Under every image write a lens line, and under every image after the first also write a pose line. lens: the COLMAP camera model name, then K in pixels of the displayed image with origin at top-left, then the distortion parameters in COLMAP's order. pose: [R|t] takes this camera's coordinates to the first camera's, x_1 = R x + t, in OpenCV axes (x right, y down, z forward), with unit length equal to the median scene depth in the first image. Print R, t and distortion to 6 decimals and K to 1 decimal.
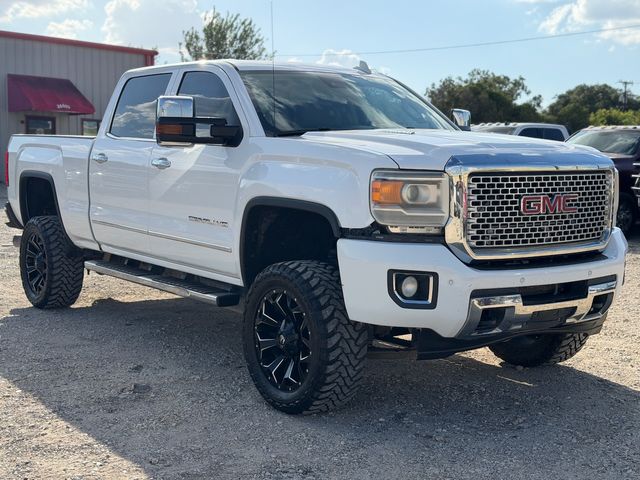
lens RADIAL K [[892.2, 0, 318.4], [0, 892.2, 242.5], [0, 0, 1]] dist [0.125972, 0.000000]
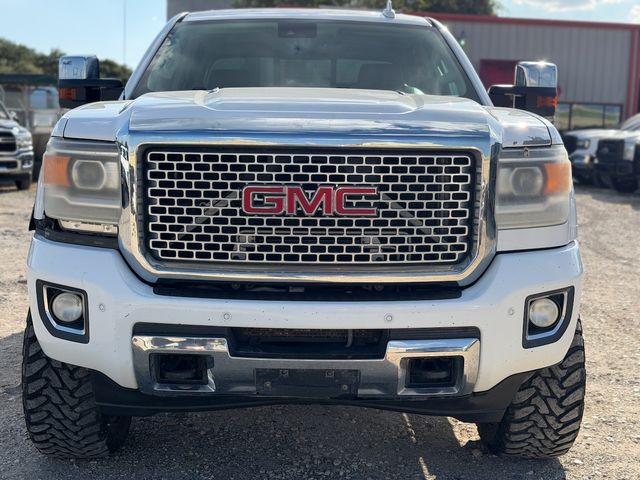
lens RADIAL K [[892.7, 0, 300.0], [0, 892.7, 254.4], [0, 0, 1]] dist [0.120394, 0.000000]
pose [[0.823608, 0.080086, -0.561476, 0.609947], [-0.064645, 0.996784, 0.047351, -0.034864], [0.563463, -0.002702, 0.826137, 0.491561]]
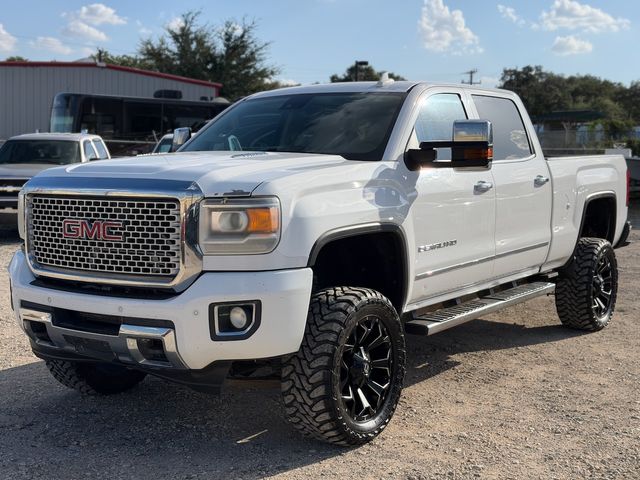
lens RADIAL K [[892.7, 0, 303.9], [0, 892.7, 263.8], [0, 0, 1]] dist [0.120394, 0.000000]
pose [[0.320261, 0.099847, -0.942053, 1.263385], [-0.089393, 0.993178, 0.074875, -0.100613], [0.943102, 0.060233, 0.327001, 0.912293]]
